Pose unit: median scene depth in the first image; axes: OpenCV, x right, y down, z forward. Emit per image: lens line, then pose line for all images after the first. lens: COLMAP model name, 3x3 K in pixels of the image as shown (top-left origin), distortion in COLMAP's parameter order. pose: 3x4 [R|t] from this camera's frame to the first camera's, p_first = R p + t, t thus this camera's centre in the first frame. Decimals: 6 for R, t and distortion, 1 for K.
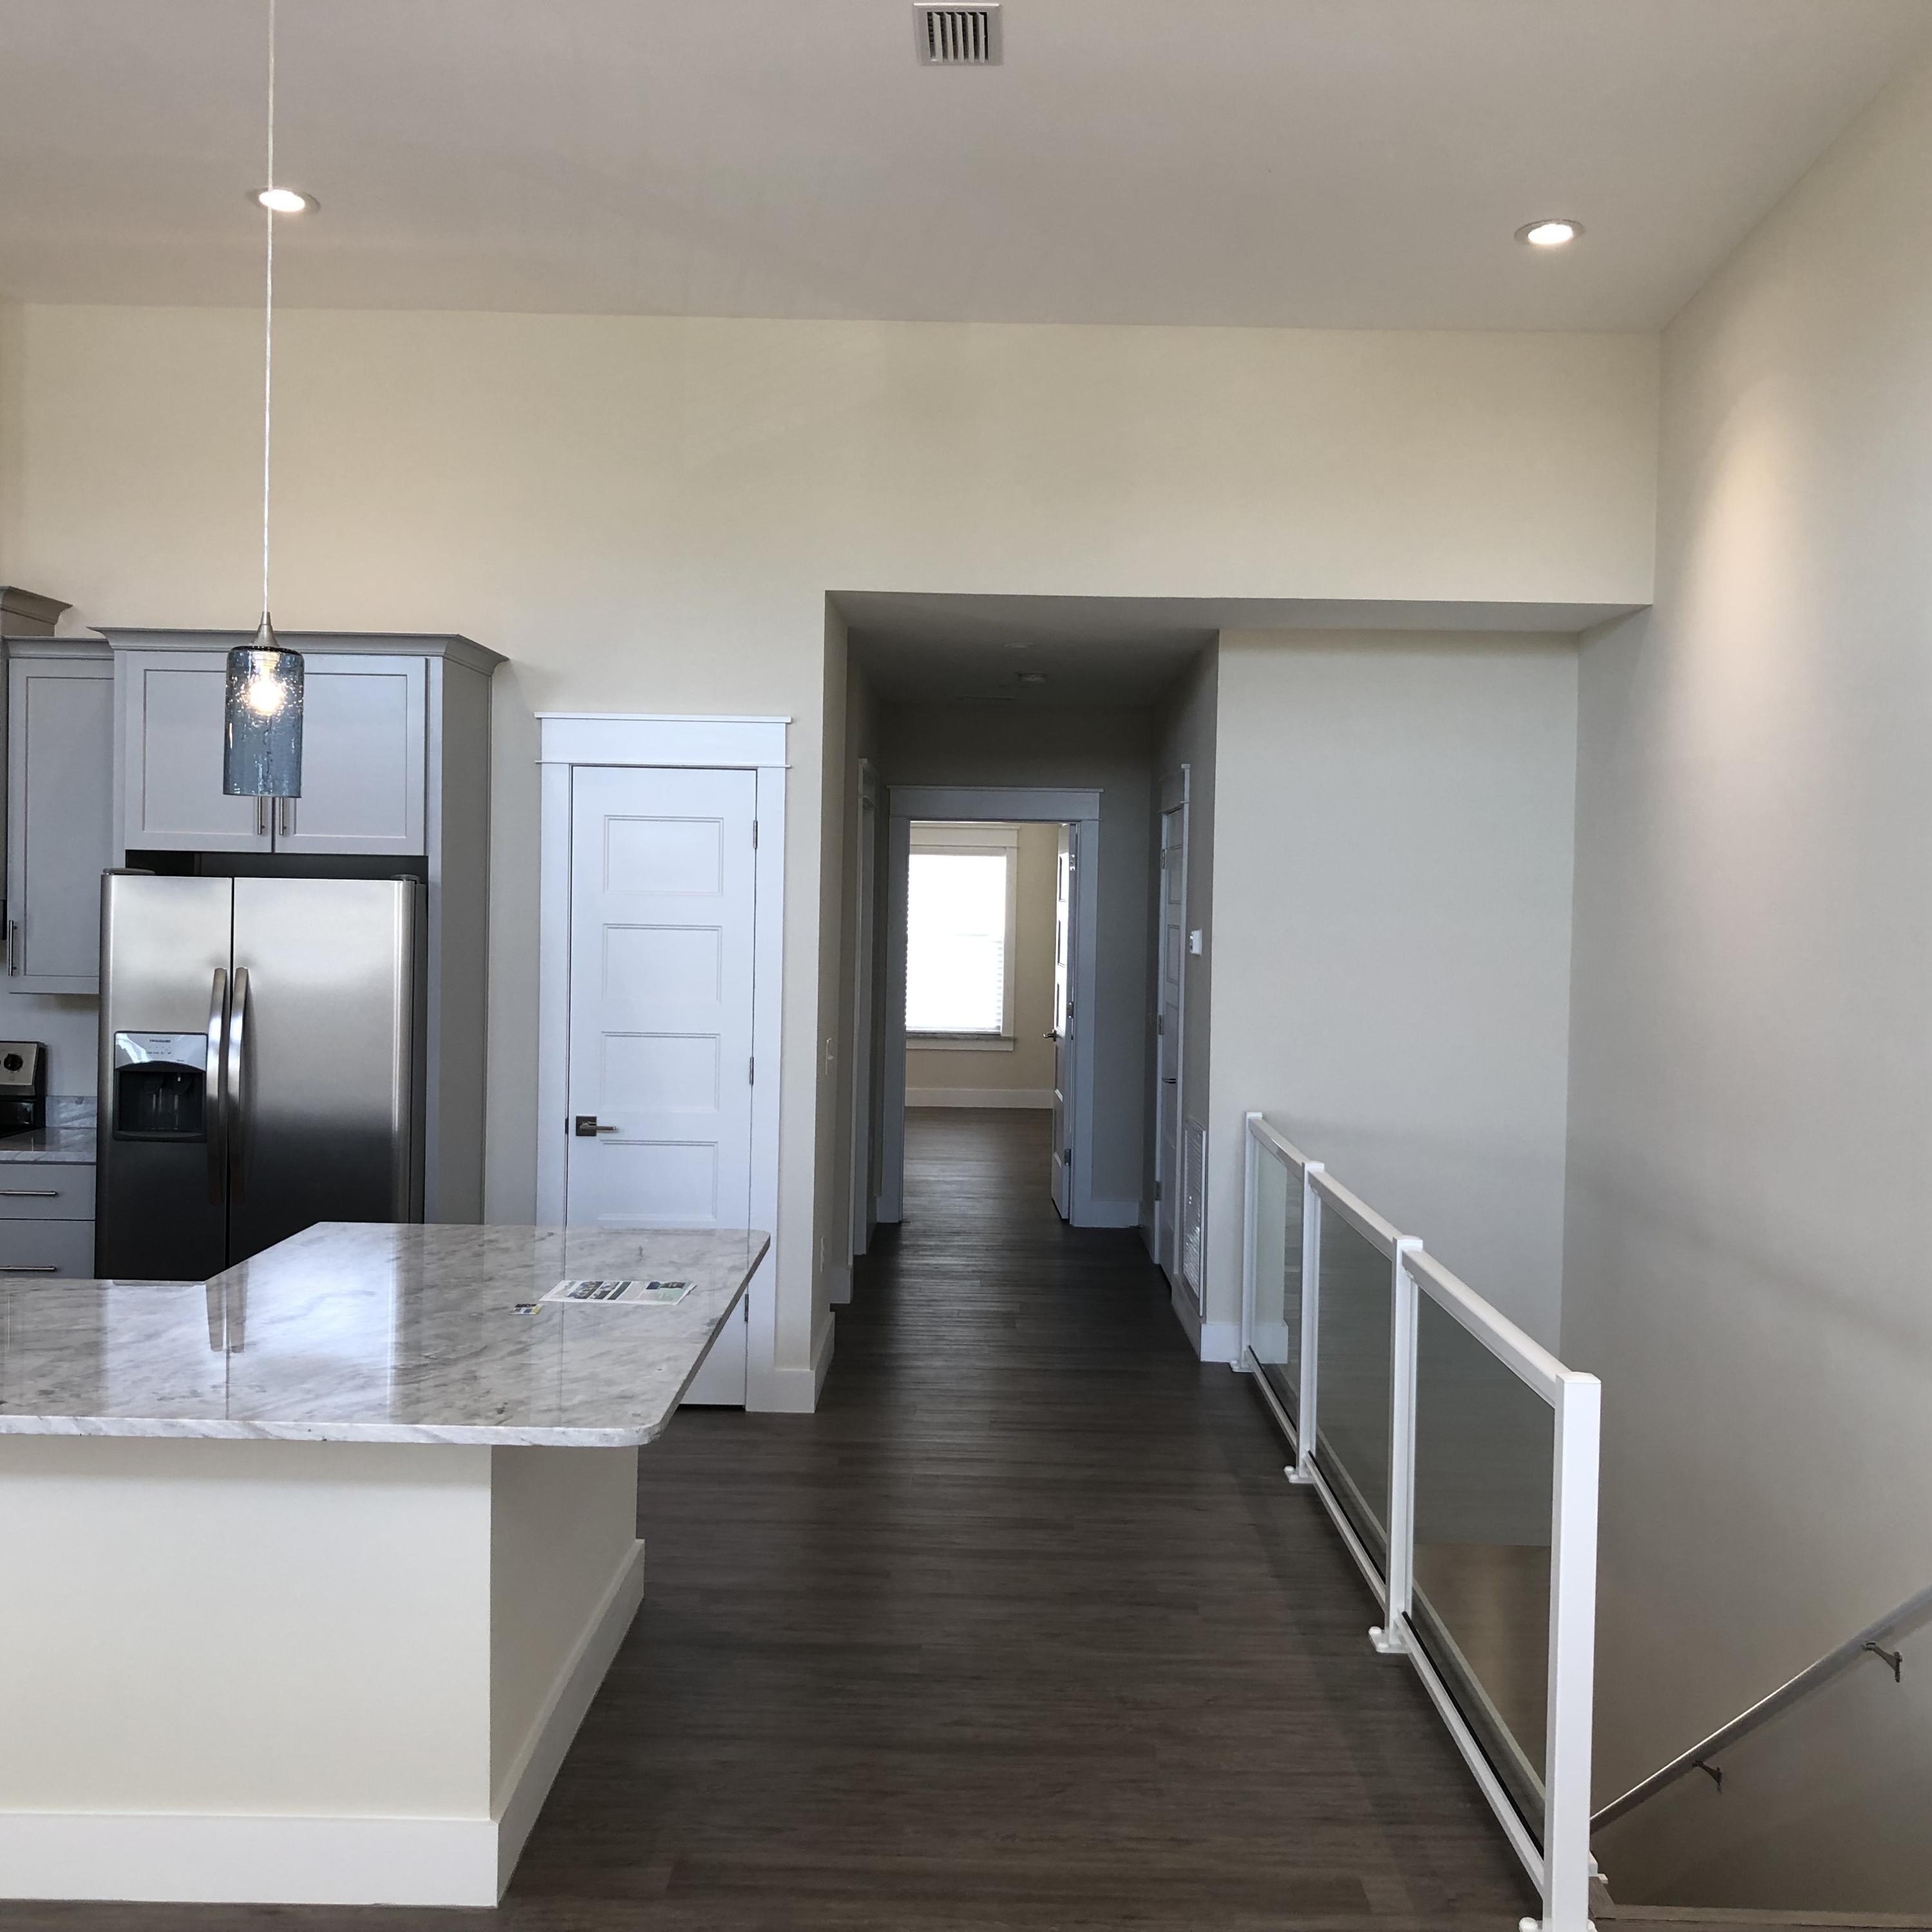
lens RADIAL K [[2133.5, 0, 988.7], [0, 2133.5, 937.0], [0, 0, 1]] dist [0.059545, -0.143326]
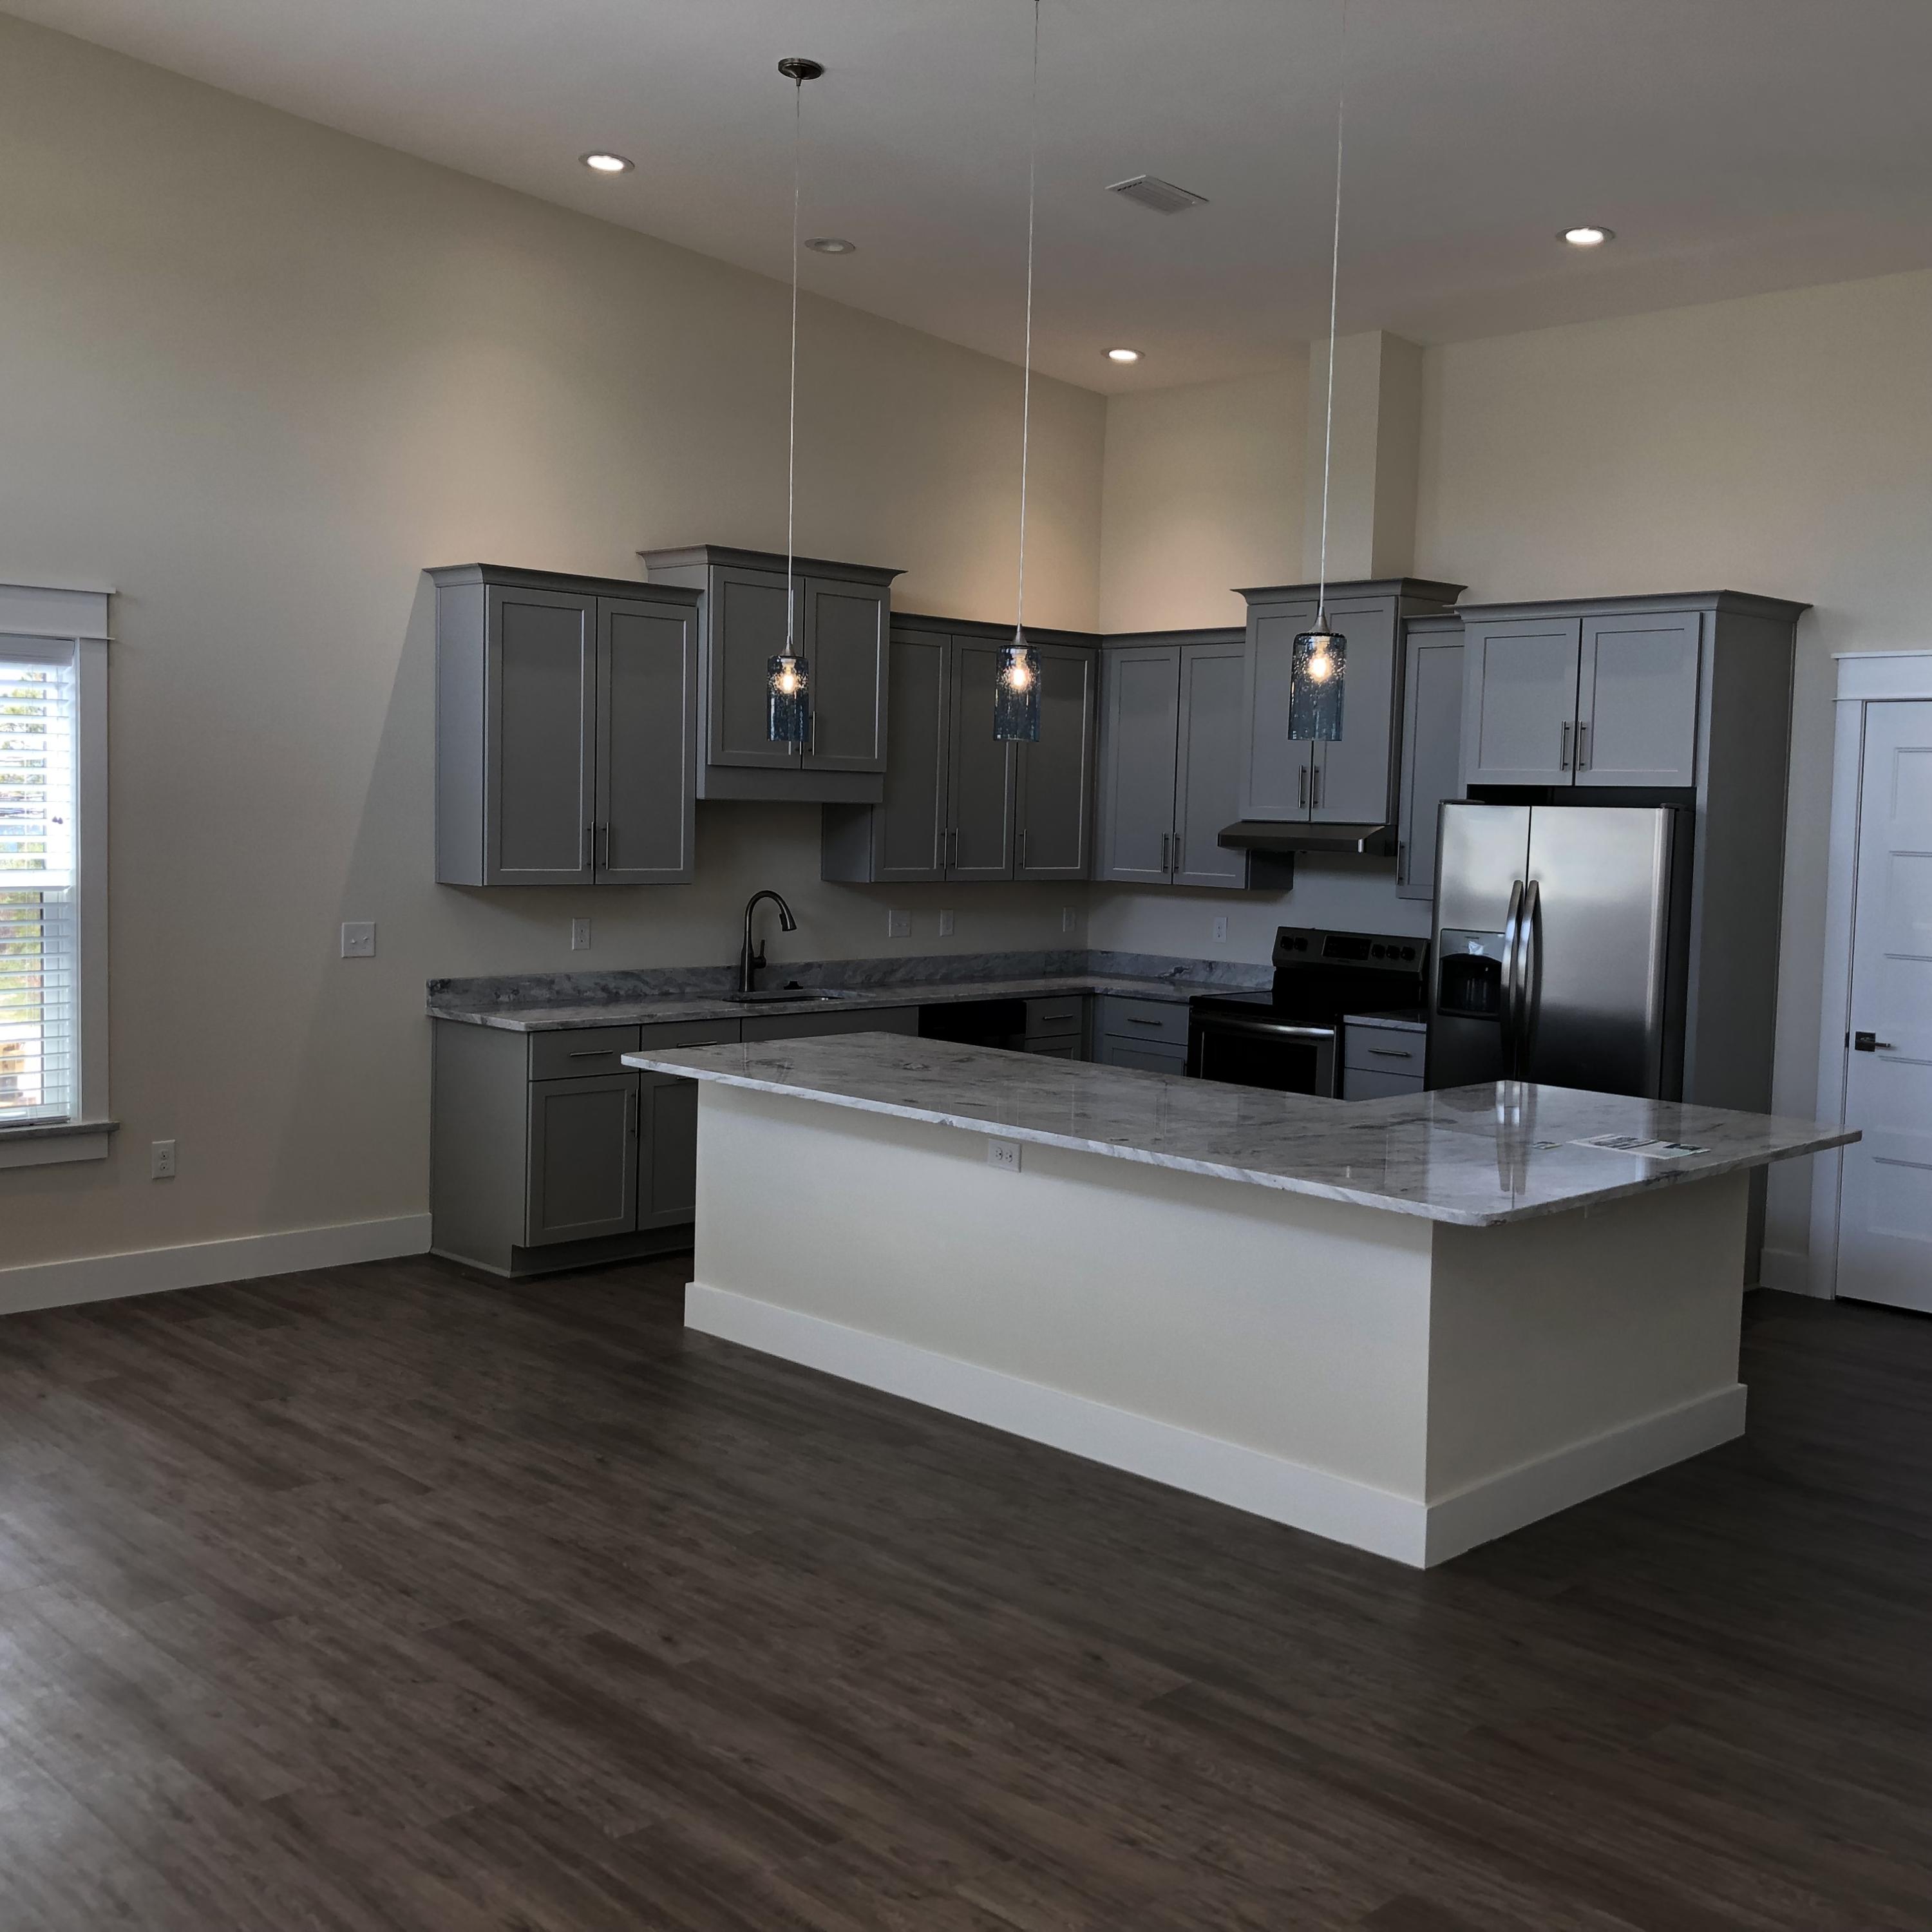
lens RADIAL K [[2088.4, 0, 966.0], [0, 2088.4, 966.0], [0, 0, 1]] dist [0.219657, -0.730557]
pose [[0.697616, 0.053973, -0.714436, 0.280791], [-0.027233, 0.998435, 0.048836, 0.012707], [0.715954, -0.014613, 0.697995, -0.064847]]
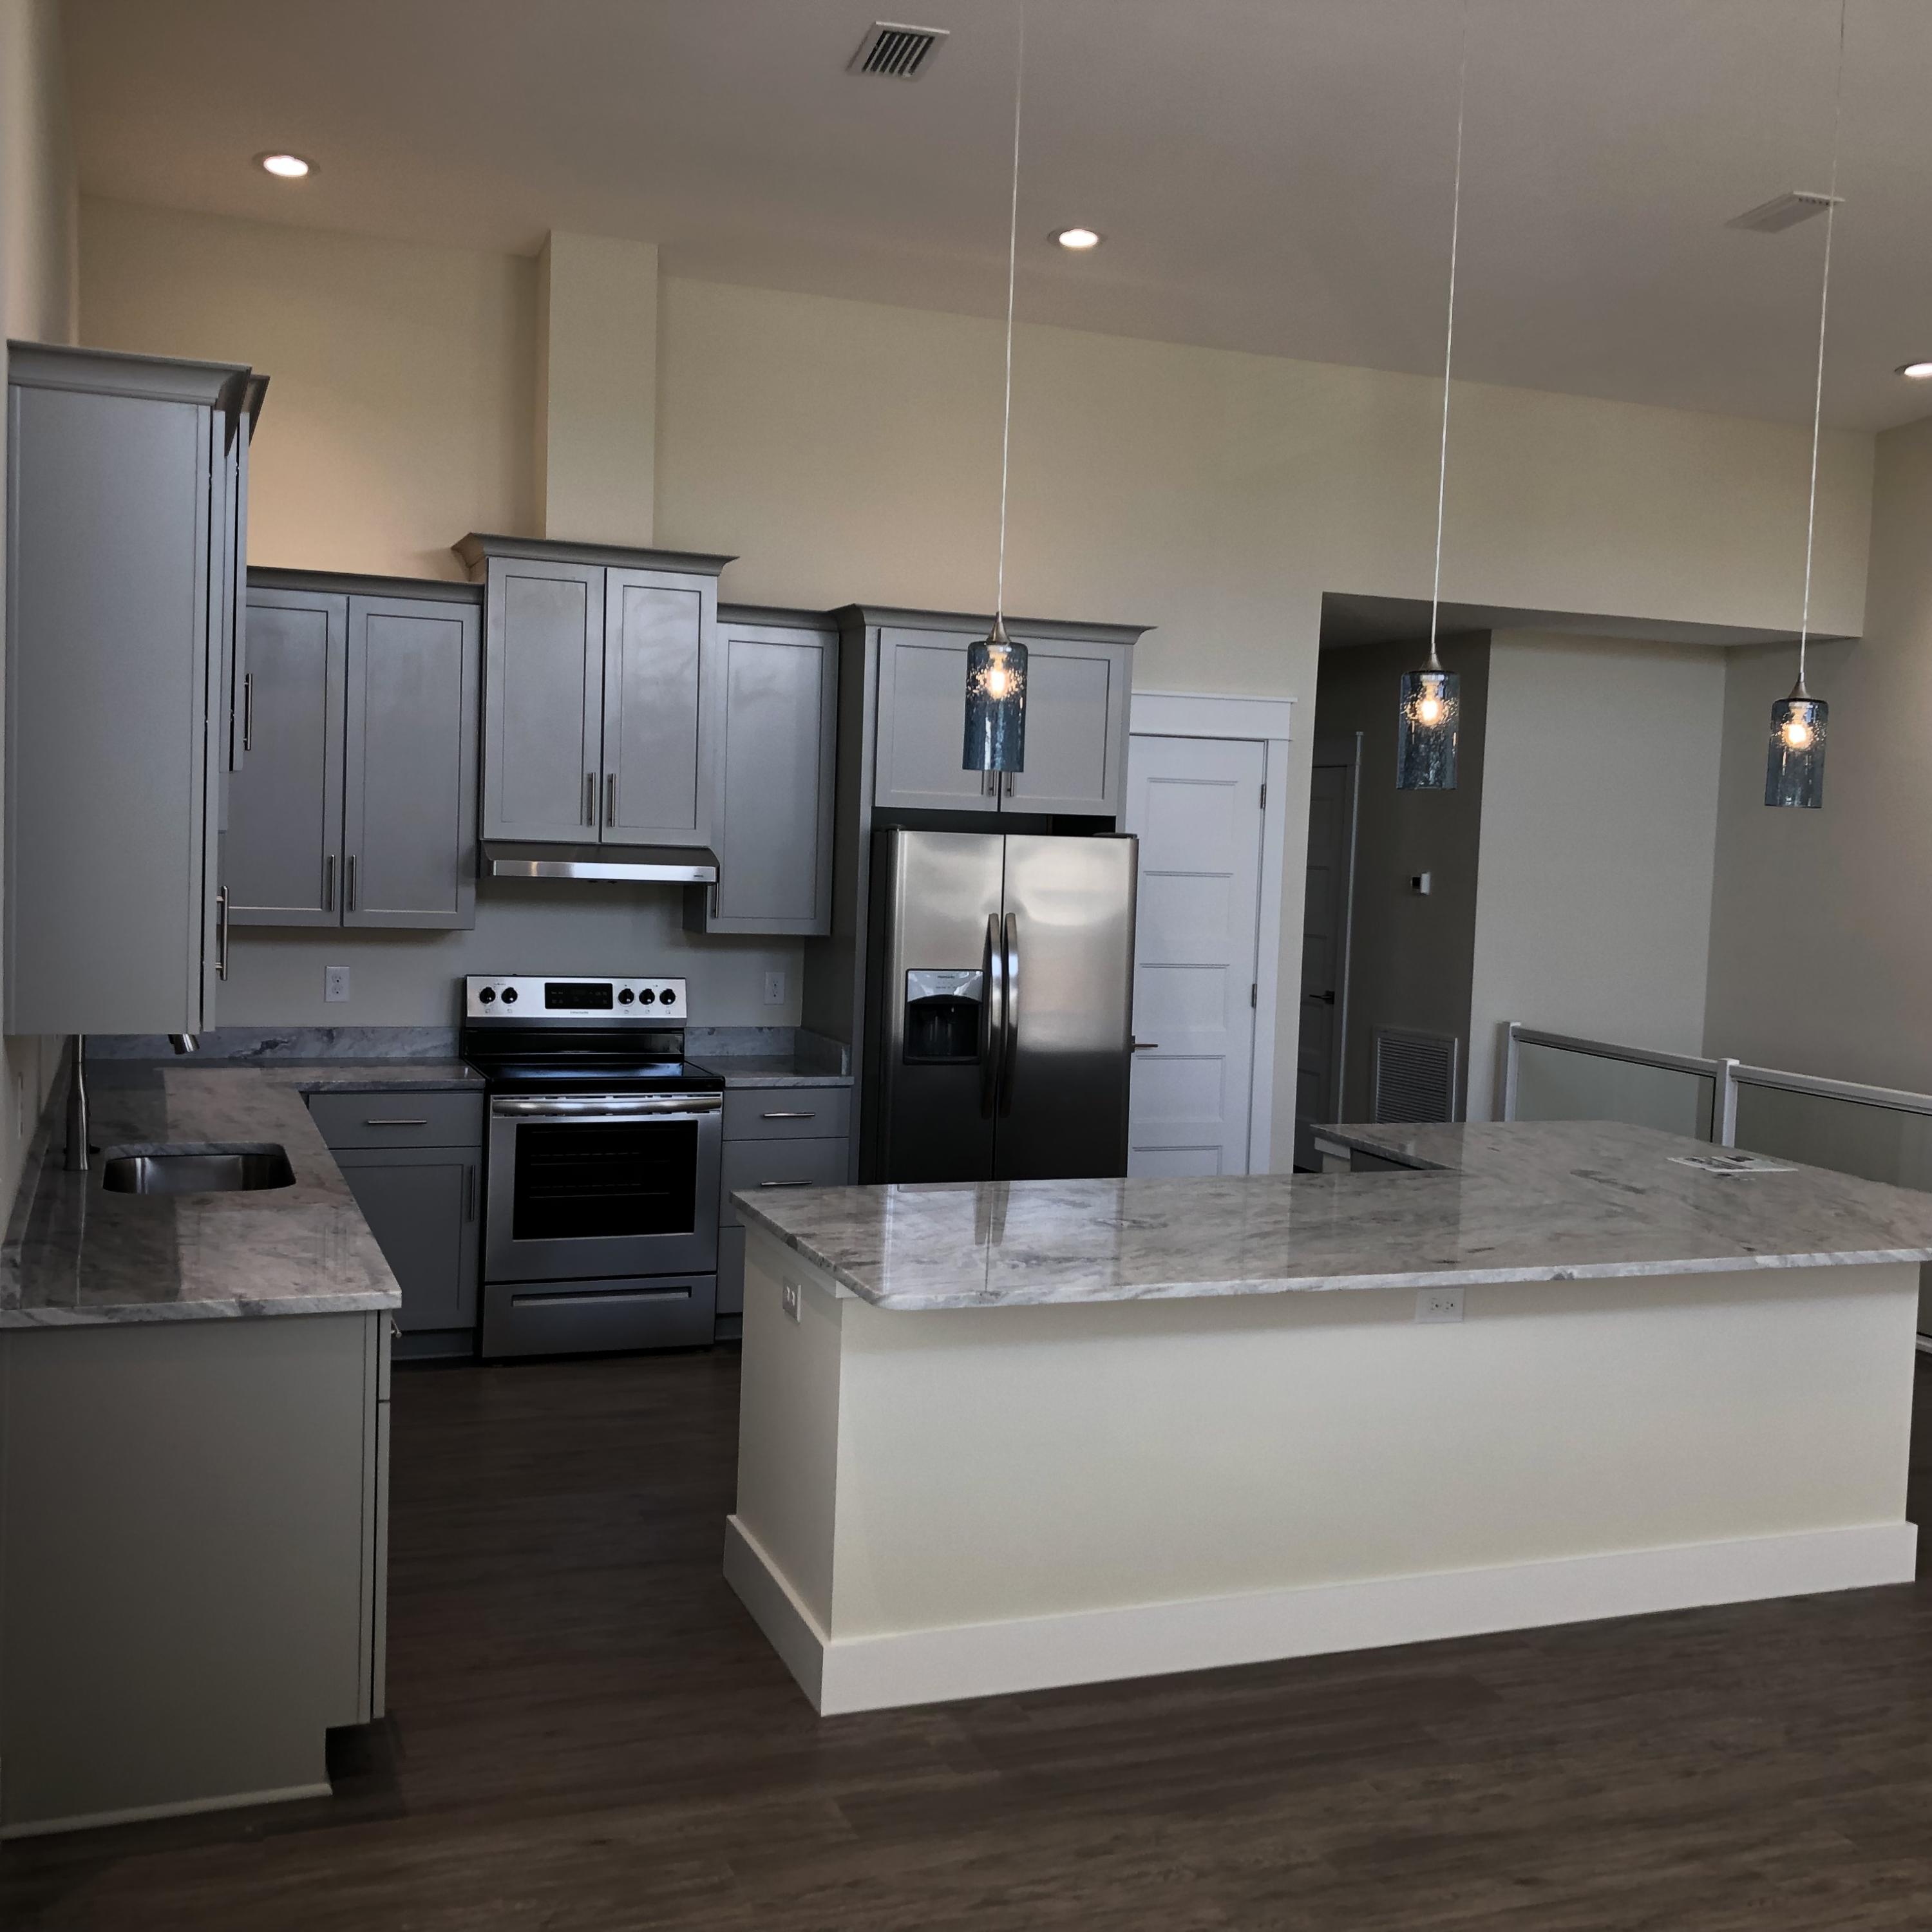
lens RADIAL K [[2094.9, 0, 966.0], [0, 2094.9, 966.0], [0, 0, 1]] dist [0.067201, -0.097219]
pose [[0.932831, -0.011213, 0.360138, -0.765593], [-0.008967, 0.998484, 0.054315, -0.017893], [-0.360201, -0.053896, 0.931316, -0.039638]]
